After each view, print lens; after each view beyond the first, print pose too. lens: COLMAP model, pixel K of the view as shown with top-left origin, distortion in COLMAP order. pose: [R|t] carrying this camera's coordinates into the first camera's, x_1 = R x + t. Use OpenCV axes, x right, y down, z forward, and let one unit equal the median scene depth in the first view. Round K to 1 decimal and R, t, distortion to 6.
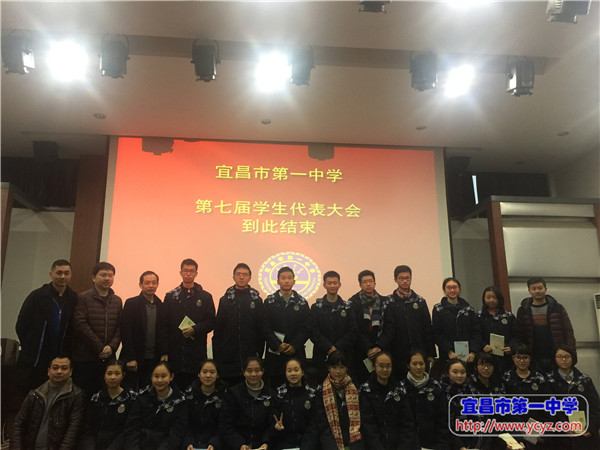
lens RADIAL K [[514.3, 0, 294.5], [0, 514.3, 222.5], [0, 0, 1]] dist [0.090446, -0.112102]
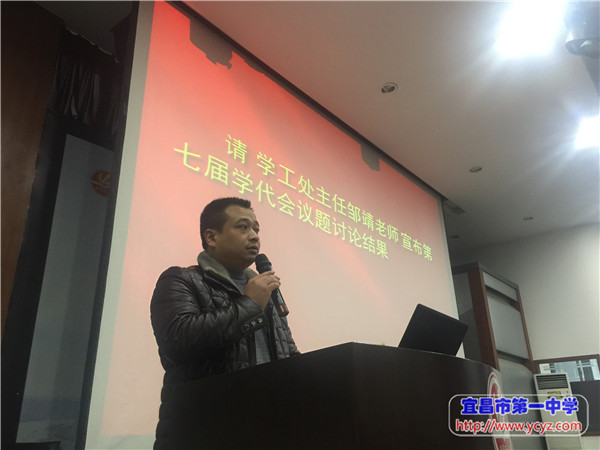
lens RADIAL K [[514.3, 0, 294.5], [0, 514.3, 222.5], [0, 0, 1]] dist [0.090446, -0.112102]
pose [[0.699557, 0.256023, 0.667137, -0.531019], [-0.142803, 0.964868, -0.220538, 0.141676], [-0.700162, 0.059010, 0.711541, 0.571186]]
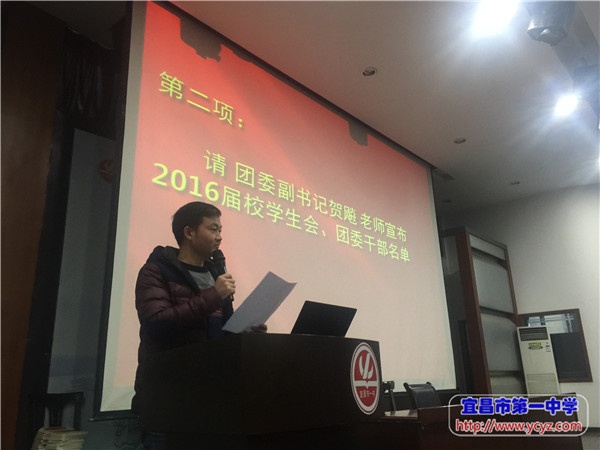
lens RADIAL K [[513.5, 0, 300.0], [0, 513.5, 225.0], [0, 0, 1]] dist [0.095278, -0.123410]
pose [[0.717413, 0.182687, 0.672267, -0.557370], [-0.129567, 0.983157, -0.128902, 0.123885], [-0.684493, 0.005372, 0.729000, 0.495979]]
